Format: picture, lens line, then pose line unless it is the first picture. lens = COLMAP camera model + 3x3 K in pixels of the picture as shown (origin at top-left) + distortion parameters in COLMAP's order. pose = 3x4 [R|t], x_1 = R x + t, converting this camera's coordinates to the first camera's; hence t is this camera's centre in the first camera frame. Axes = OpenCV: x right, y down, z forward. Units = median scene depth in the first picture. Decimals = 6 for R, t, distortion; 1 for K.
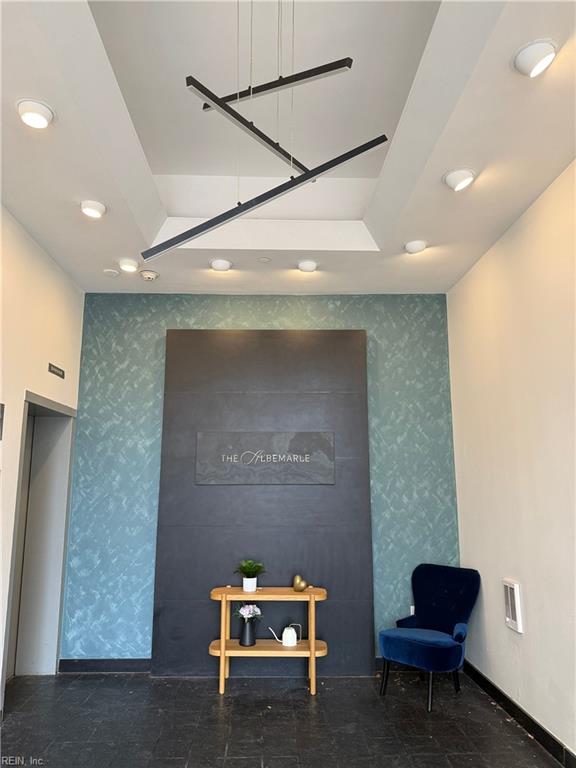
lens RADIAL K [[540.7, 0, 284.3], [0, 540.7, 380.3], [0, 0, 1]] dist [0.031794, -0.043553]
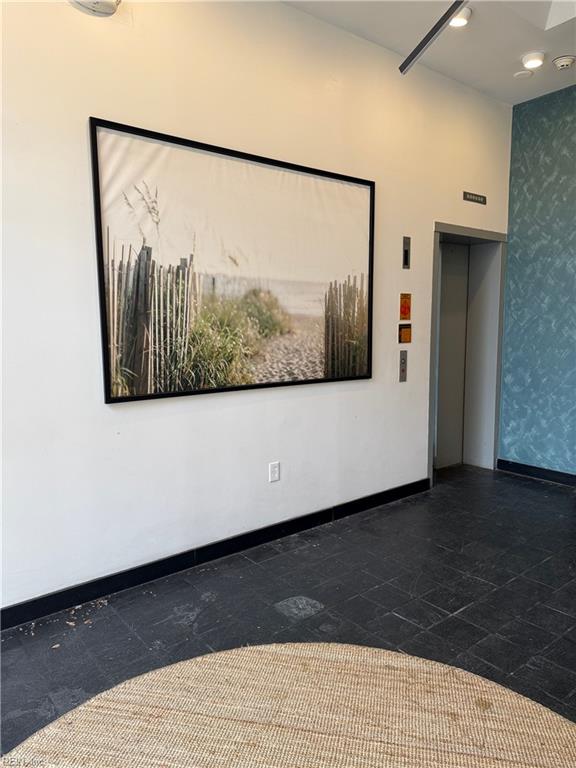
lens RADIAL K [[540.7, 0, 284.3], [0, 540.7, 380.3], [0, 0, 1]] dist [0.031794, -0.043553]
pose [[0.594973, 0.086681, -0.799058, 0.207079], [0.153414, 0.963642, 0.218766, 0.032999], [0.788969, -0.252746, 0.560042, 0.043233]]
